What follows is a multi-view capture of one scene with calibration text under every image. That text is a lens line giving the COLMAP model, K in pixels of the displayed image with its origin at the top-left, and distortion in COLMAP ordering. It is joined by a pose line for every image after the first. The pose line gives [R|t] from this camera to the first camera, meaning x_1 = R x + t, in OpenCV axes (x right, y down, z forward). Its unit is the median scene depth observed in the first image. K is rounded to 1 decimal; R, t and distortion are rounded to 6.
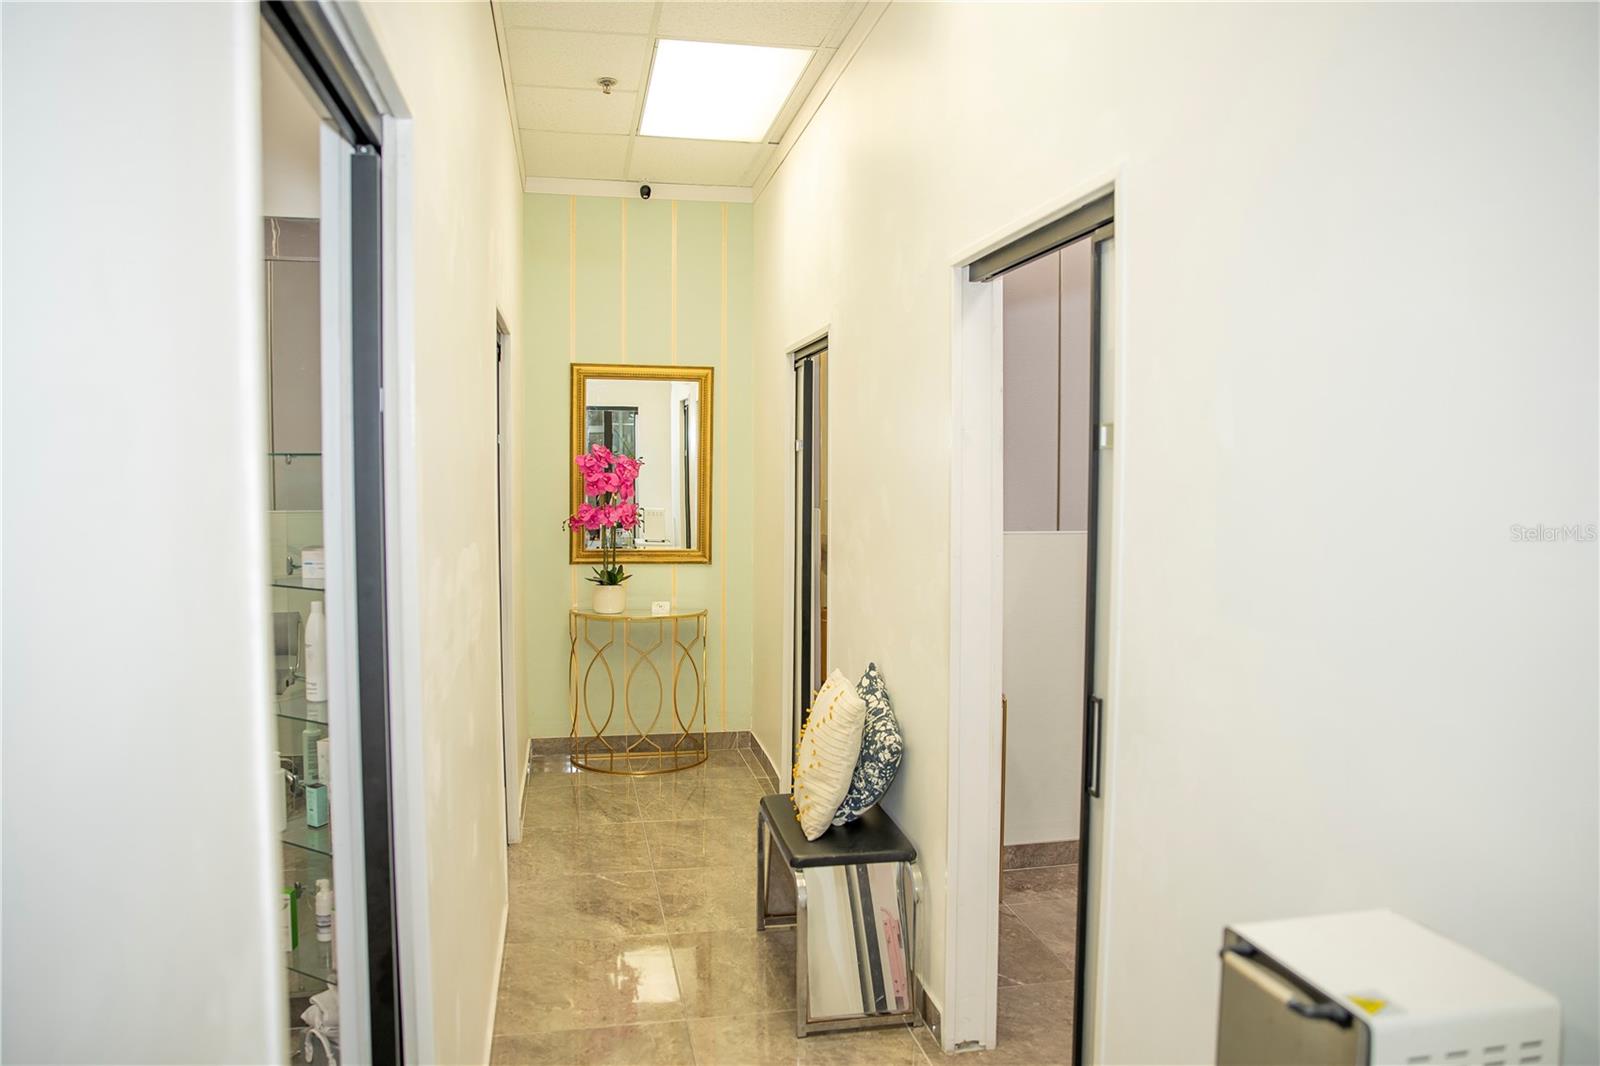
lens RADIAL K [[1107.7, 0, 800.0], [0, 1107.7, 533.0], [0, 0, 1]] dist [-0.117640, 0.000189]
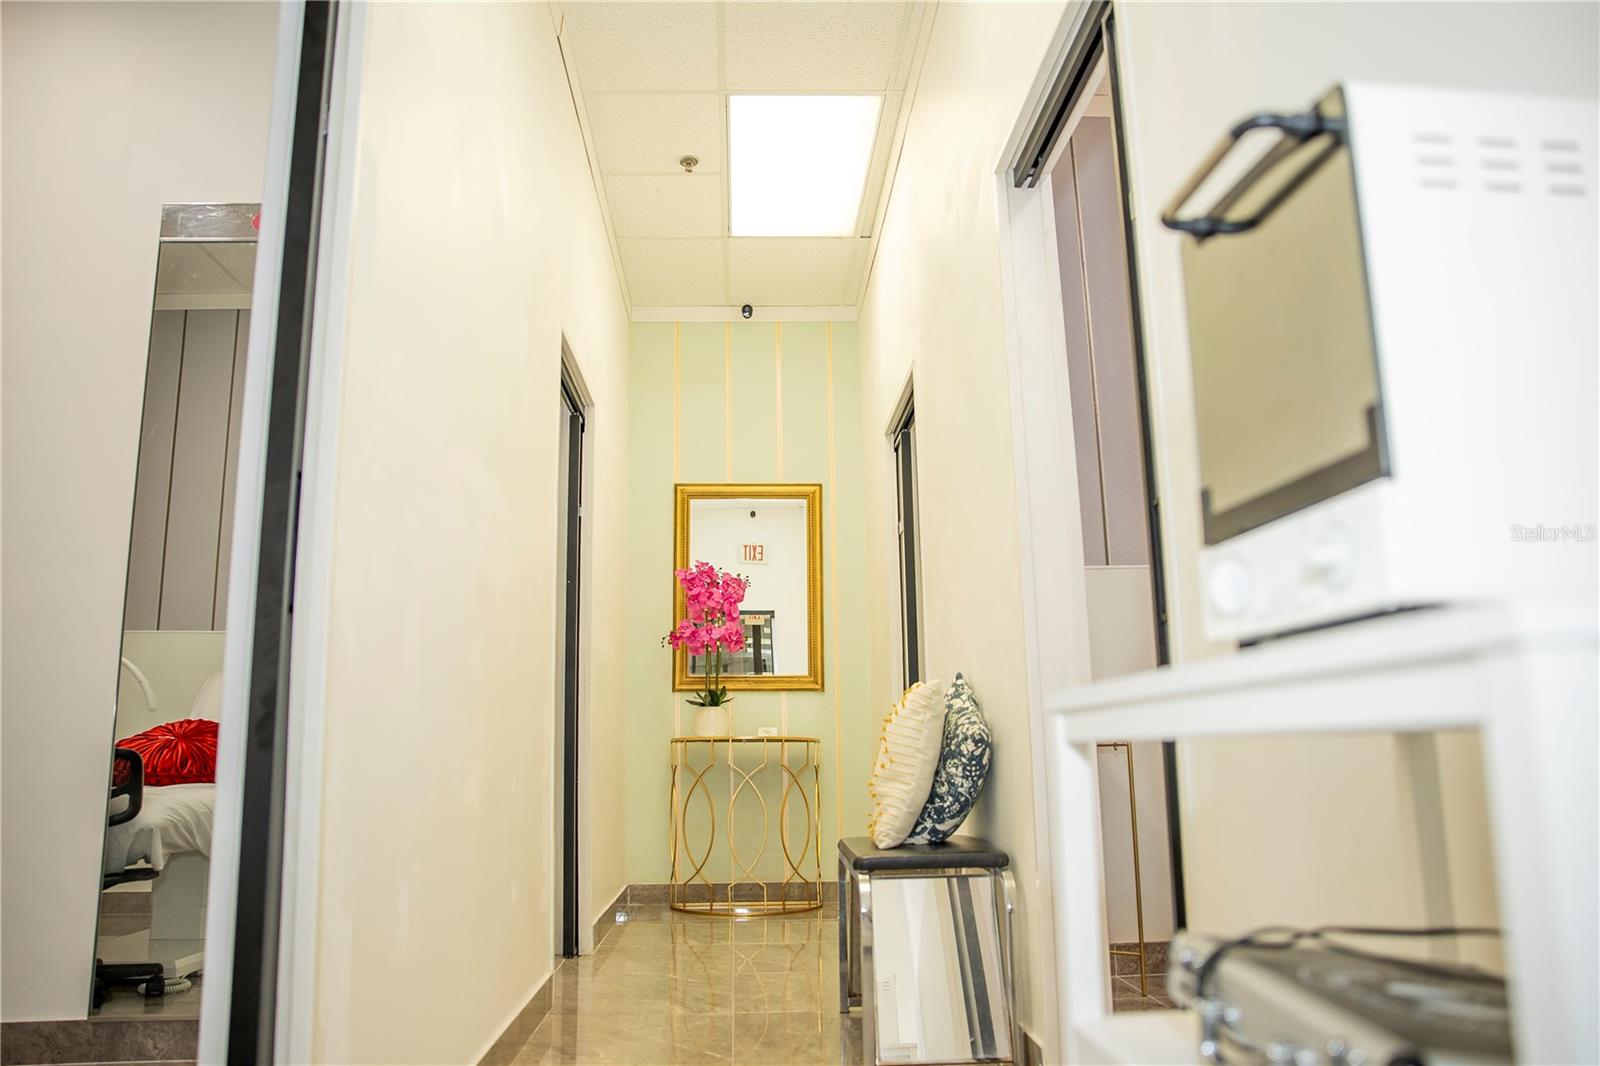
lens RADIAL K [[1145.6, 0, 781.8], [0, 1145.6, 530.5], [0, 0, 1]] dist [-0.122150, 0.112356]
pose [[0.985837, -0.050492, -0.159923, 0.053676], [0.009178, 0.968415, -0.249177, 0.163625], [0.167453, 0.244180, 0.955163, 0.061710]]
